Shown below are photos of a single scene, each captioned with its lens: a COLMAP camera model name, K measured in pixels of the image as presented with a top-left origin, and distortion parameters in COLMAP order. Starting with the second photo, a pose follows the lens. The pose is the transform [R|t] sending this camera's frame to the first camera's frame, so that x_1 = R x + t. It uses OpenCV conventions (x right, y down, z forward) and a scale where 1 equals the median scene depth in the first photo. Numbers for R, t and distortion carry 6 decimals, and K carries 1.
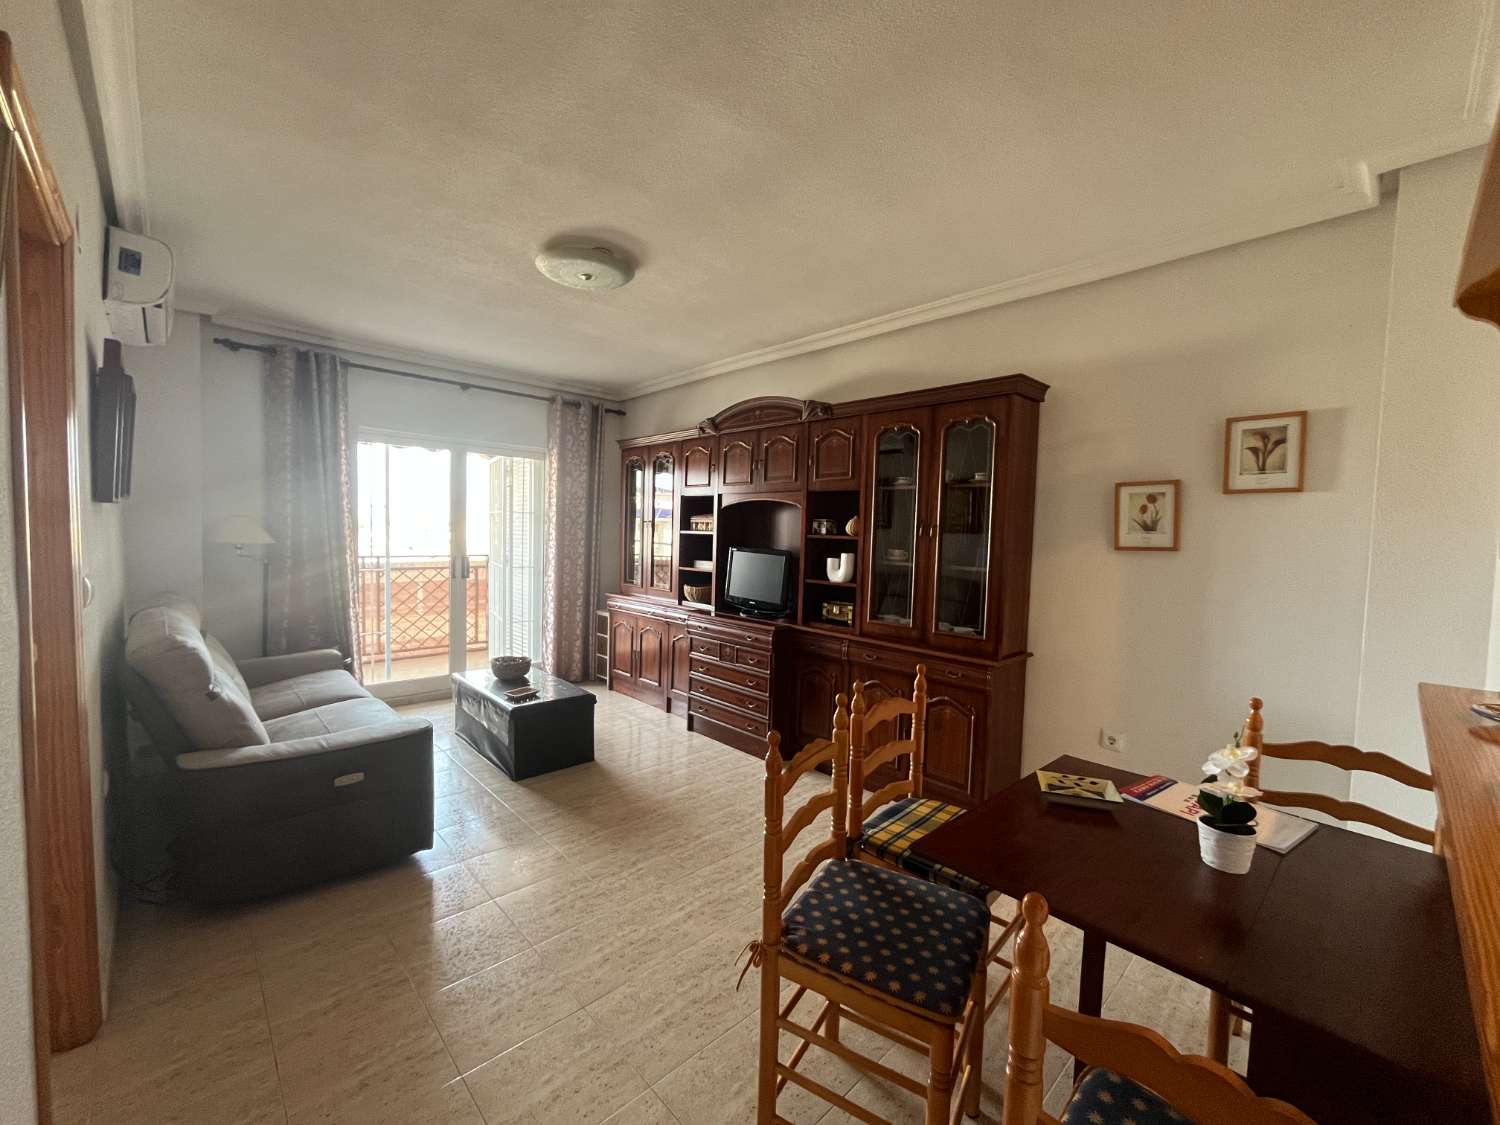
lens RADIAL K [[614.4, 0, 747.5], [0, 614.4, 564.4], [0, 0, 1]] dist [-0.002024, -0.000050]
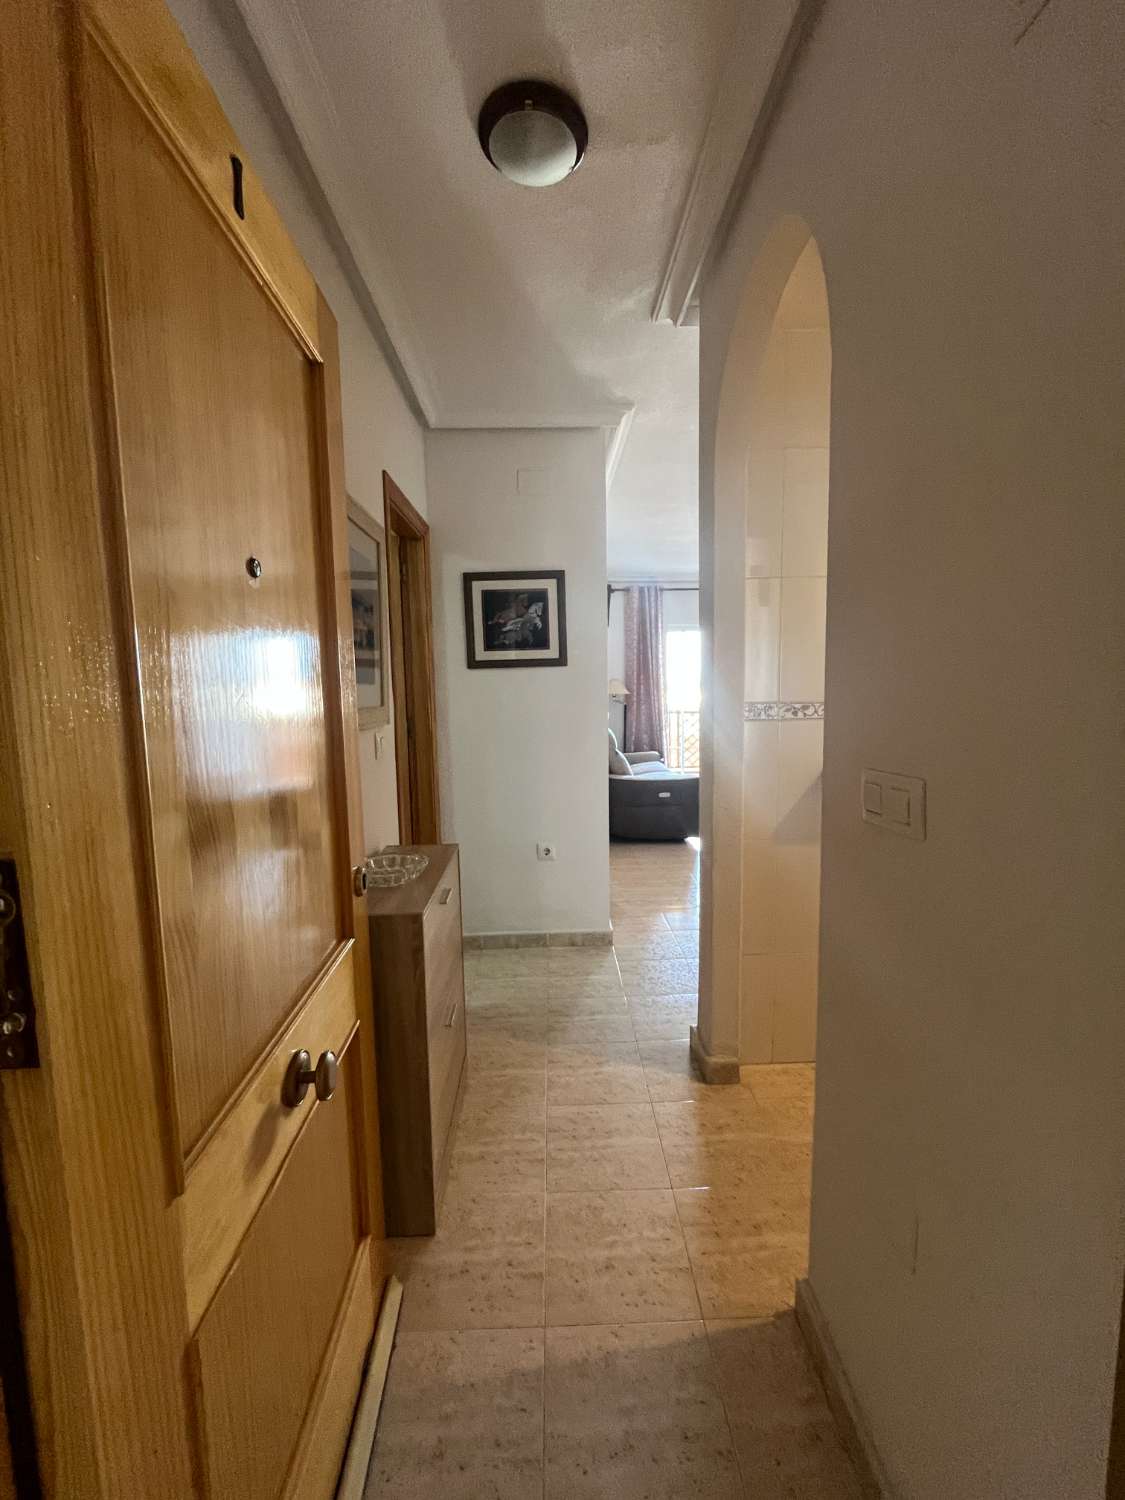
lens RADIAL K [[614.4, 0, 562.5], [0, 614.4, 750.0], [0, 0, 1]] dist [-0.002024, -0.000050]
pose [[0.745258, 0.006362, -0.666746, 0.324683], [-0.000751, 0.999962, 0.008702, 0.119882], [0.666776, -0.005984, 0.745235, -0.527167]]
